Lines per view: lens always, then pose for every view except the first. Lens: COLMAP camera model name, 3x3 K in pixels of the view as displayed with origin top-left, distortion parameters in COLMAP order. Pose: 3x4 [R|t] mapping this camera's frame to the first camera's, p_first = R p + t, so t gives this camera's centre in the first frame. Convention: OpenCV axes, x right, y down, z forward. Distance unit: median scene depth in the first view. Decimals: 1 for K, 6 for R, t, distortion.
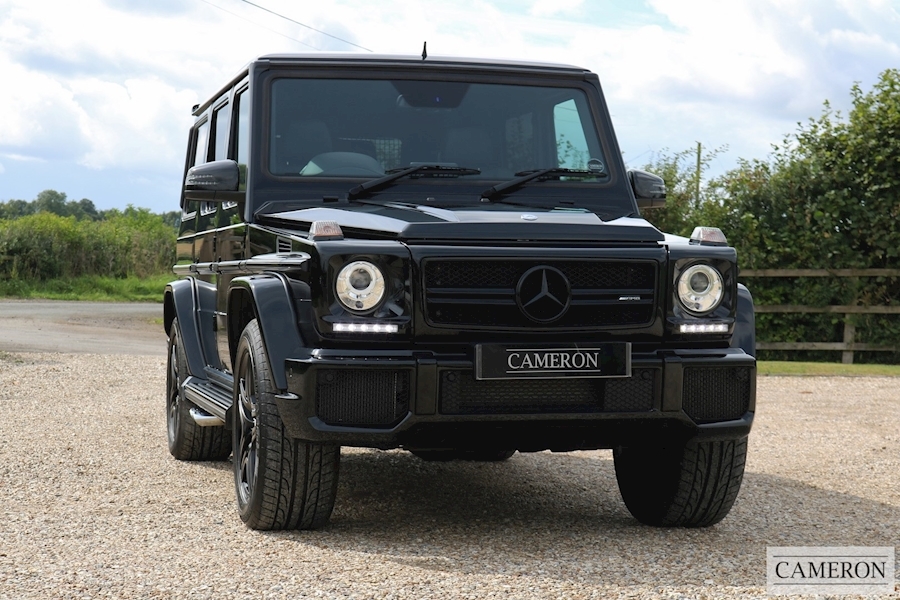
lens RADIAL K [[1847.9, 0, 441.6], [0, 1847.9, 306.6], [0, 0, 1]] dist [0.005499, 0.000000]
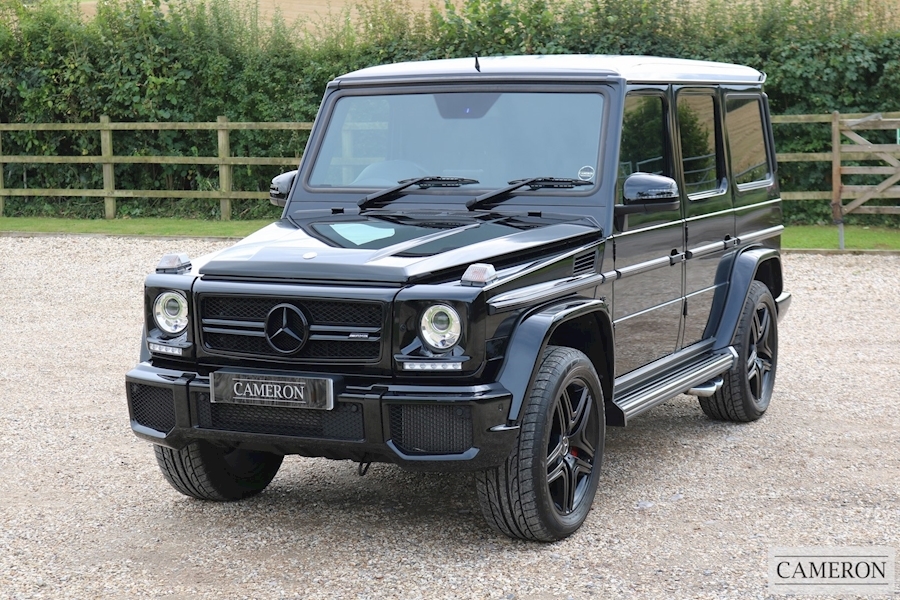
lens RADIAL K [[1774.1, 0, 449.8], [0, 1774.1, 299.9], [0, 0, 1]] dist [-0.035317, 0.000000]
pose [[0.769058, 0.057232, -0.636612, 0.816561], [0.009652, 0.994830, 0.101096, -0.132402], [0.639106, -0.083893, 0.764529, 0.230506]]
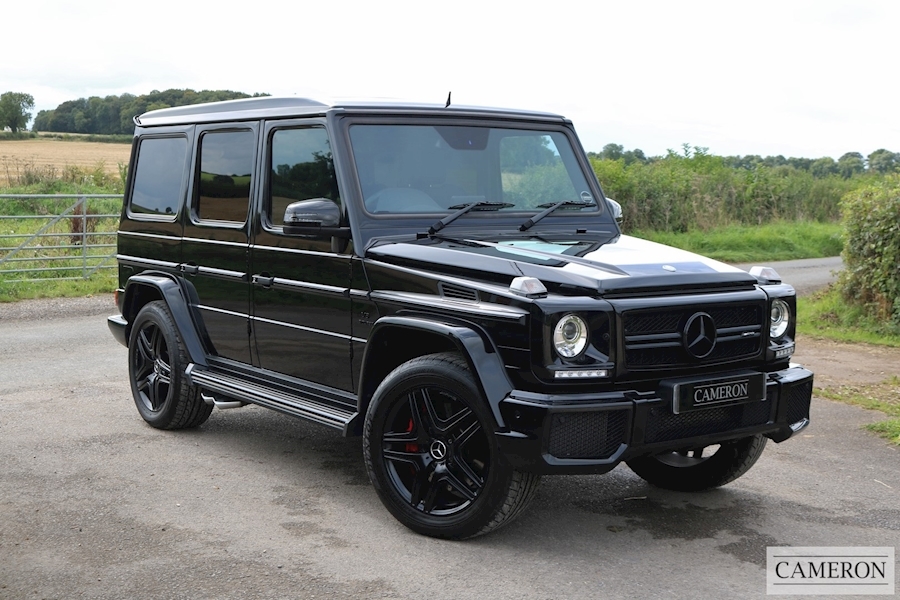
lens RADIAL K [[1318.7, 0, 425.1], [0, 1318.7, 301.9], [0, 0, 1]] dist [-0.049383, 0.000000]
pose [[0.930362, -0.035609, 0.364909, -0.426212], [0.002553, 0.995878, 0.090672, -0.107276], [-0.366633, -0.083426, 0.926618, 0.259618]]
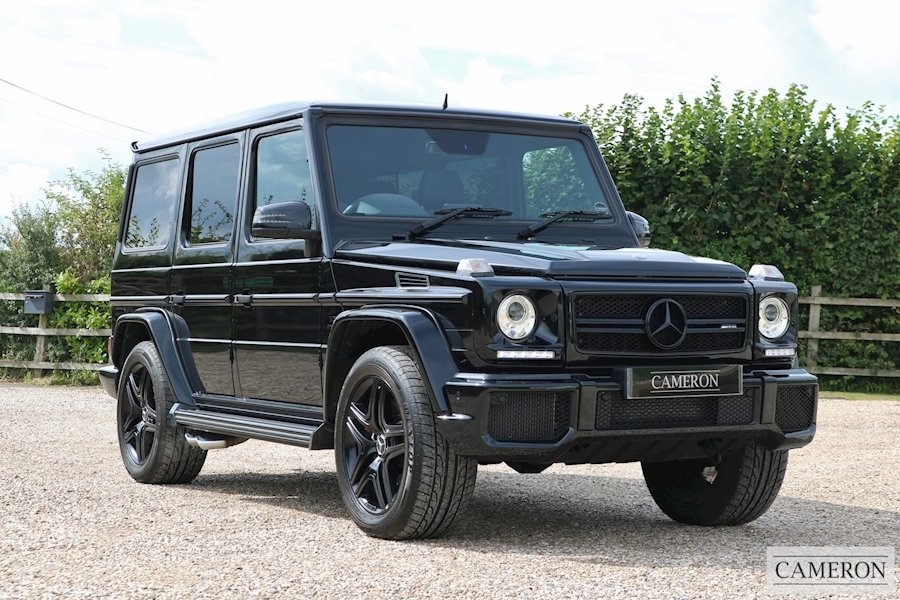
lens RADIAL K [[1847.9, 0, 447.4], [0, 1847.9, 306.5], [0, 0, 1]] dist [0.005499, 0.000000]
pose [[0.964638, -0.002322, 0.263568, -0.374572], [0.006080, 0.999891, -0.013446, -0.002825], [-0.263508, 0.014573, 0.964547, -0.070535]]
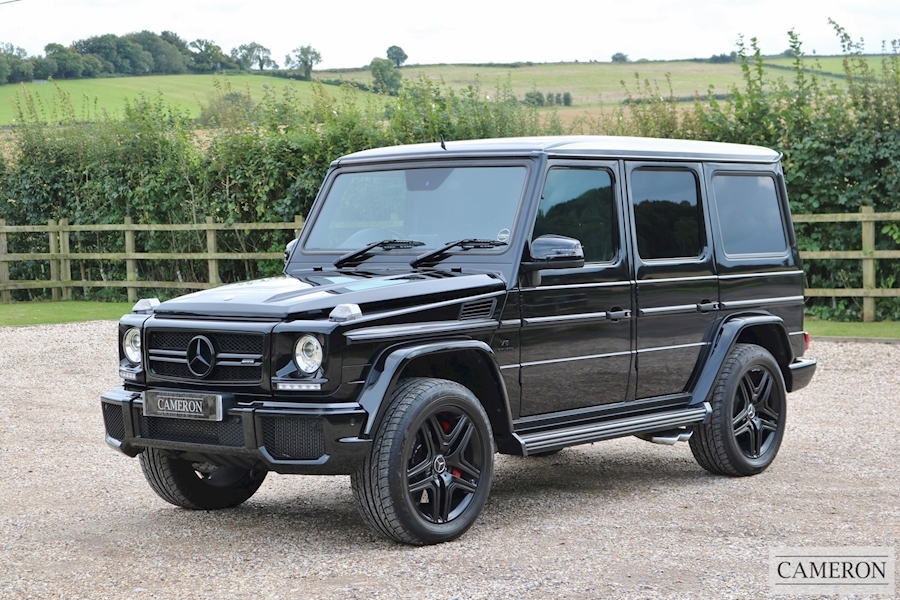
lens RADIAL K [[1860.9, 0, 443.0], [0, 1860.9, 294.9], [0, 0, 1]] dist [-0.004396, 0.000000]
pose [[0.577739, 0.019095, -0.815998, 1.286836], [0.010015, 0.999485, 0.030480, -0.092853], [0.816160, -0.025781, 0.577251, 0.339574]]
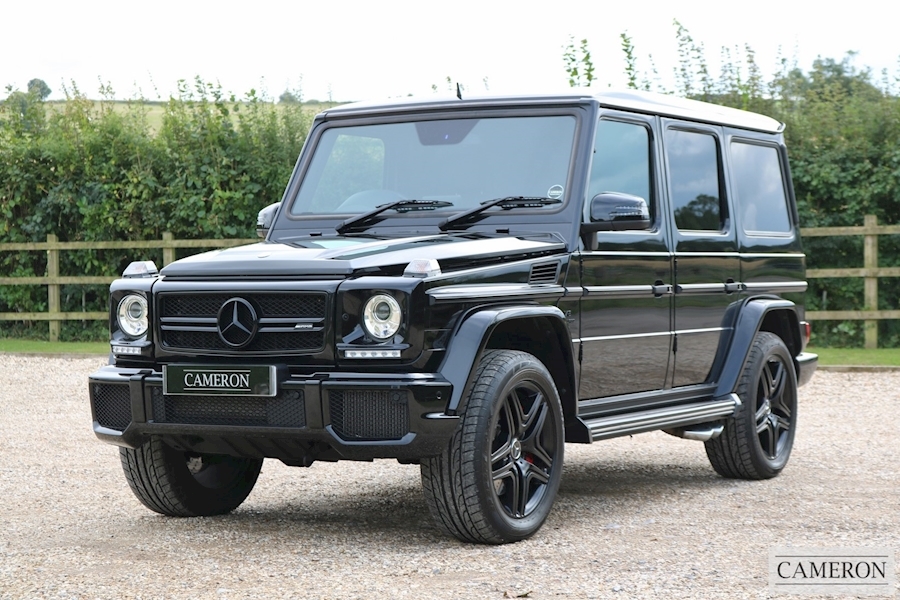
lens RADIAL K [[2036.3, 0, 449.5], [0, 2036.3, 297.9], [0, 0, 1]] dist [-0.038235, 0.000000]
pose [[0.717414, -0.002838, -0.696641, 1.033661], [0.004746, 0.999988, 0.000814, -0.022642], [0.696631, -0.003891, 0.717419, 0.171915]]
